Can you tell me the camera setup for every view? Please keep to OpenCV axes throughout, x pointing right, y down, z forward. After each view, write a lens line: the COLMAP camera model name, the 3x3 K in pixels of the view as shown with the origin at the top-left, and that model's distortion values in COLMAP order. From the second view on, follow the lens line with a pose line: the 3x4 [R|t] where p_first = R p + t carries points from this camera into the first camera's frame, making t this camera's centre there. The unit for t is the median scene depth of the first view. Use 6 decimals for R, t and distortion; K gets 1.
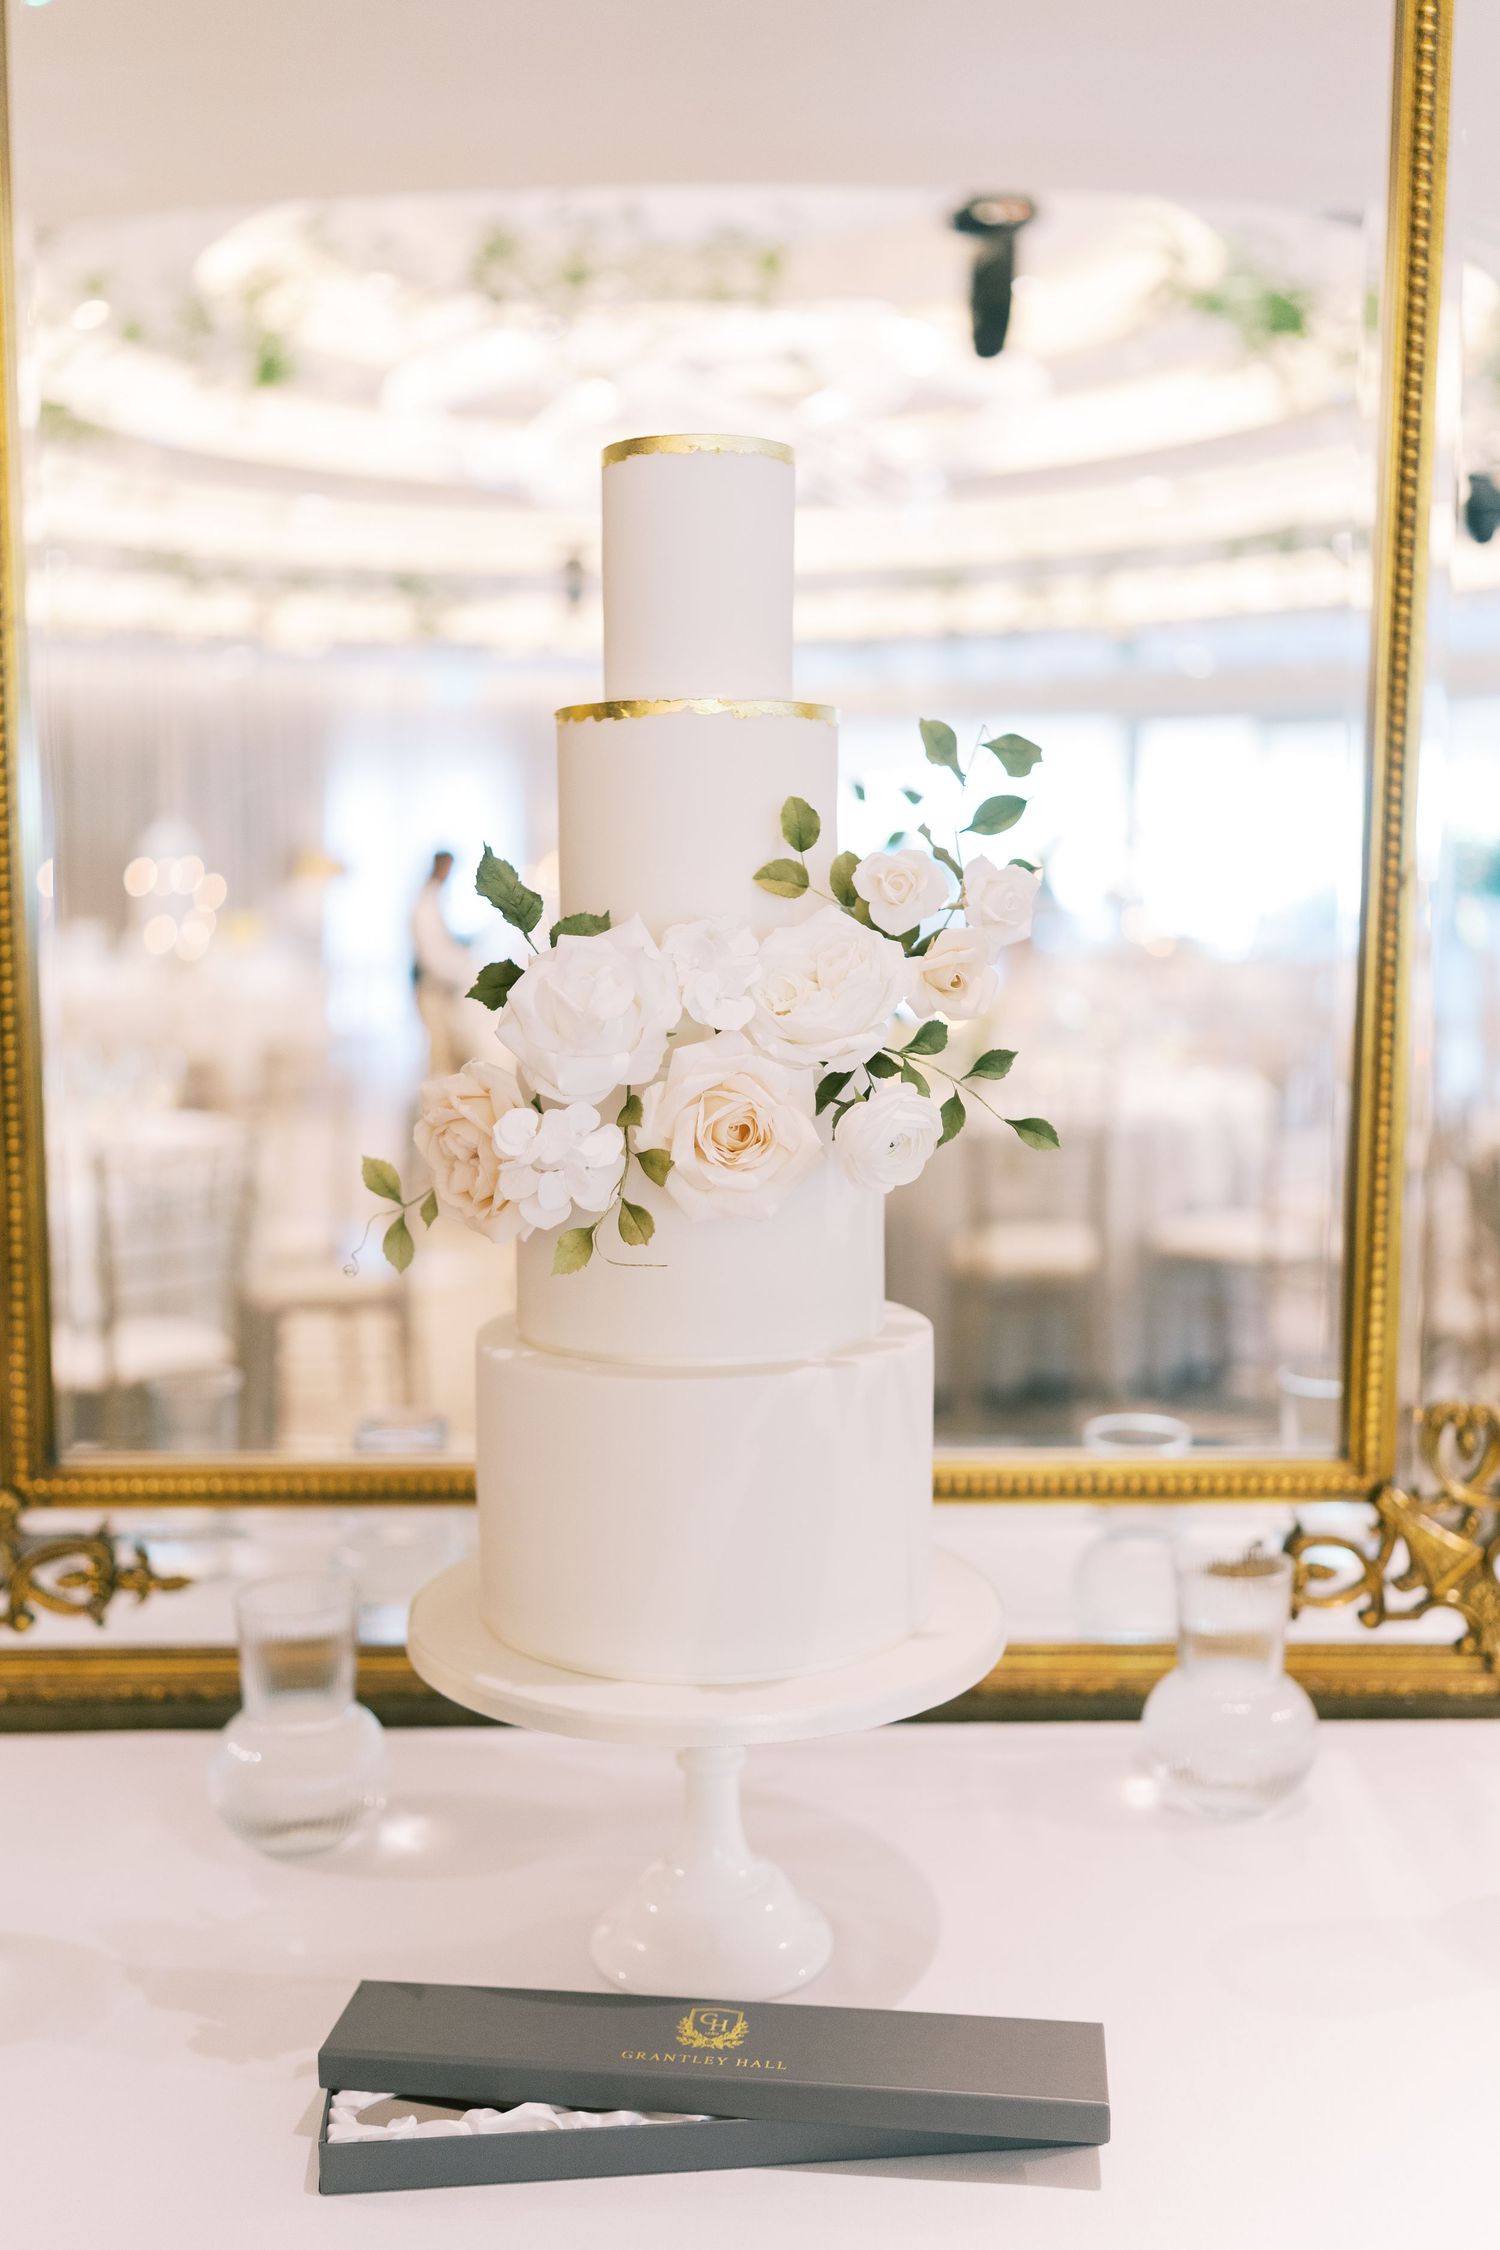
lens RADIAL K [[2208.2, 0, 750.0], [0, 2208.2, 1125.0], [0, 0, 1]] dist [0.431991, 0.000860]
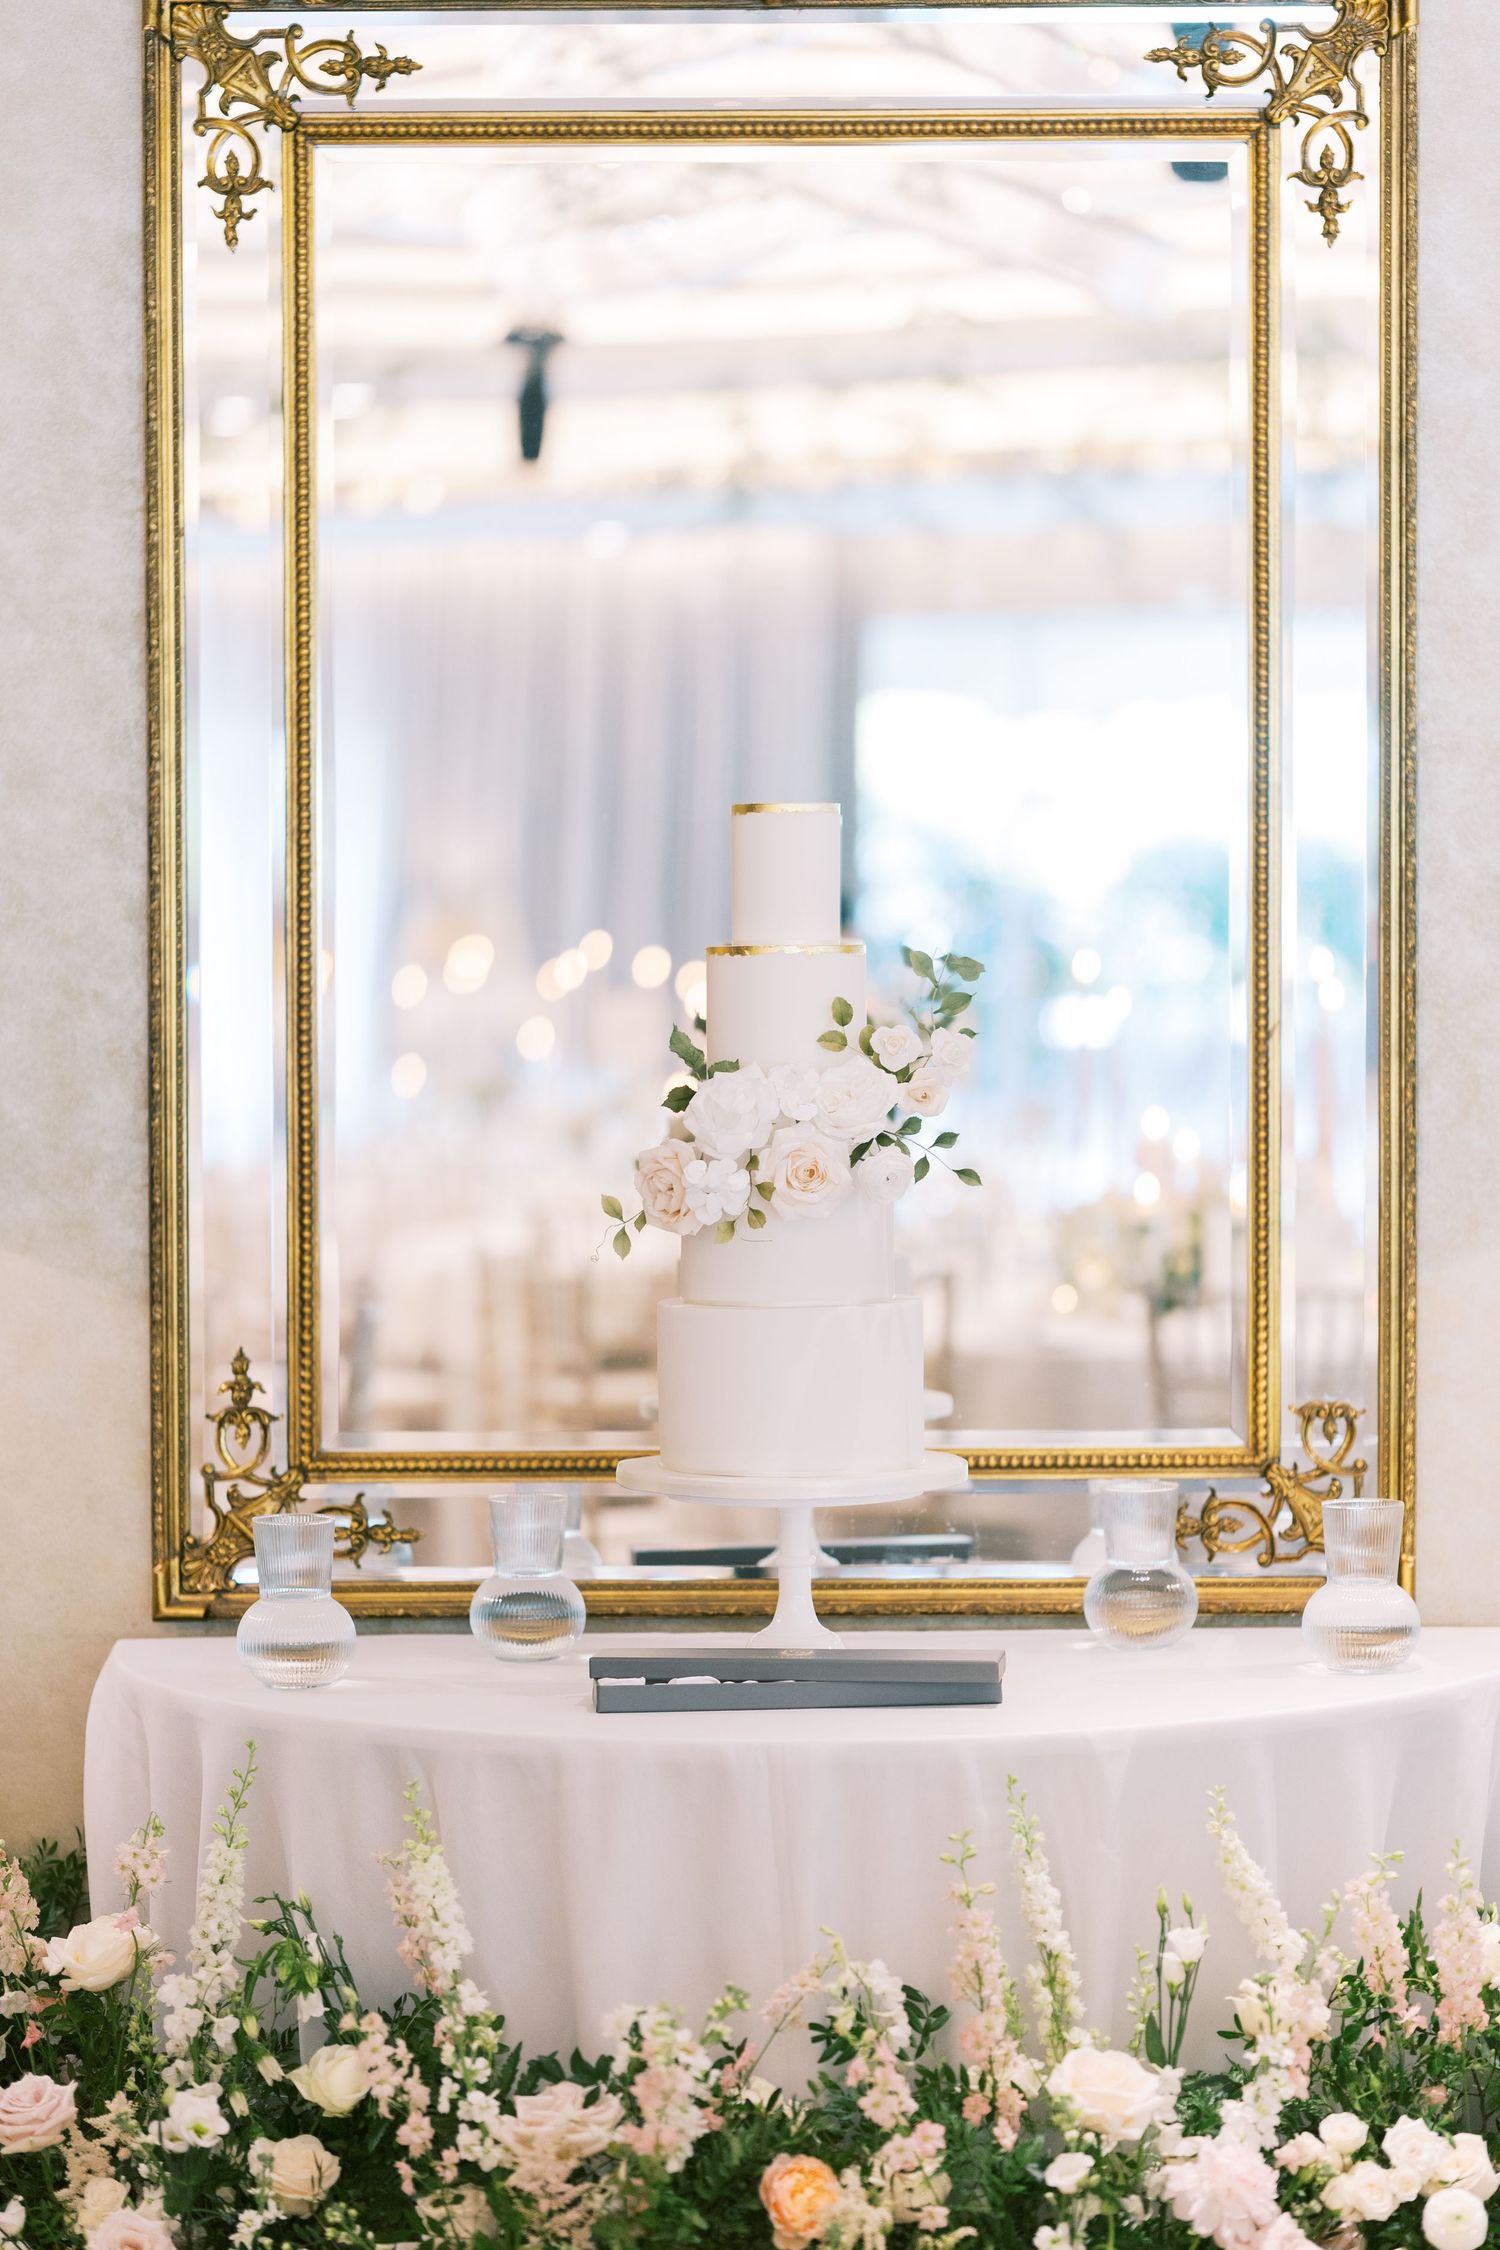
lens RADIAL K [[5457.2, 0, 750.0], [0, 5457.2, 1125.0], [0, 0, 1]] dist [0.002839, 0.000539]
pose [[0.999775, -0.003996, -0.020817, 0.041811], [0.002465, 0.997324, -0.073063, 0.302271], [0.021054, 0.072995, 0.997110, -3.671143]]
